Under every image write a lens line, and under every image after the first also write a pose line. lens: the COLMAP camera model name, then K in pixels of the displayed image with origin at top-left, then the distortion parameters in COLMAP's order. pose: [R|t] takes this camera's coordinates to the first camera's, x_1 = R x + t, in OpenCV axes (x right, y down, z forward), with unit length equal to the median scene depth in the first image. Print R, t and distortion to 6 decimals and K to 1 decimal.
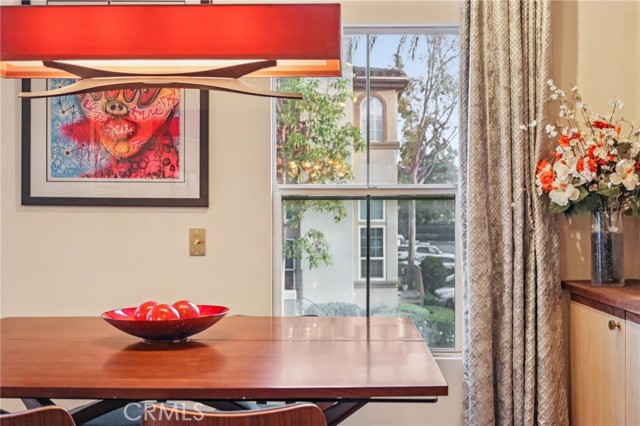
lens RADIAL K [[747.7, 0, 320.7], [0, 747.7, 213.2], [0, 0, 1]] dist [-0.017000, 0.000000]
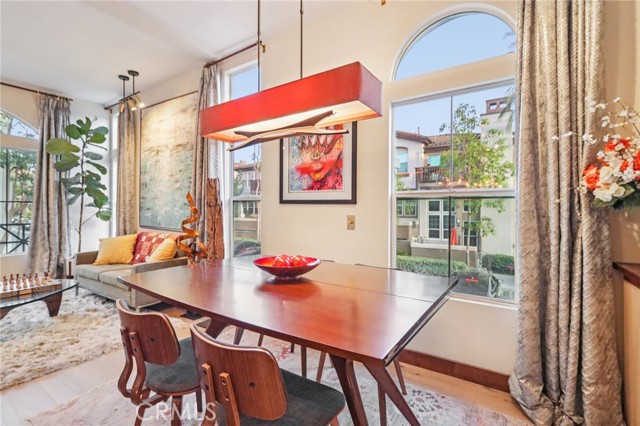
lens RADIAL K [[296.1, 0, 318.7], [0, 296.1, 208.1], [0, 0, 1]] dist [-0.001864, -0.002083]
pose [[0.830048, 0.003028, -0.557683, 0.195590], [-0.003817, 0.999993, -0.000252, 0.002437], [0.557678, 0.002338, 0.830054, 0.334513]]
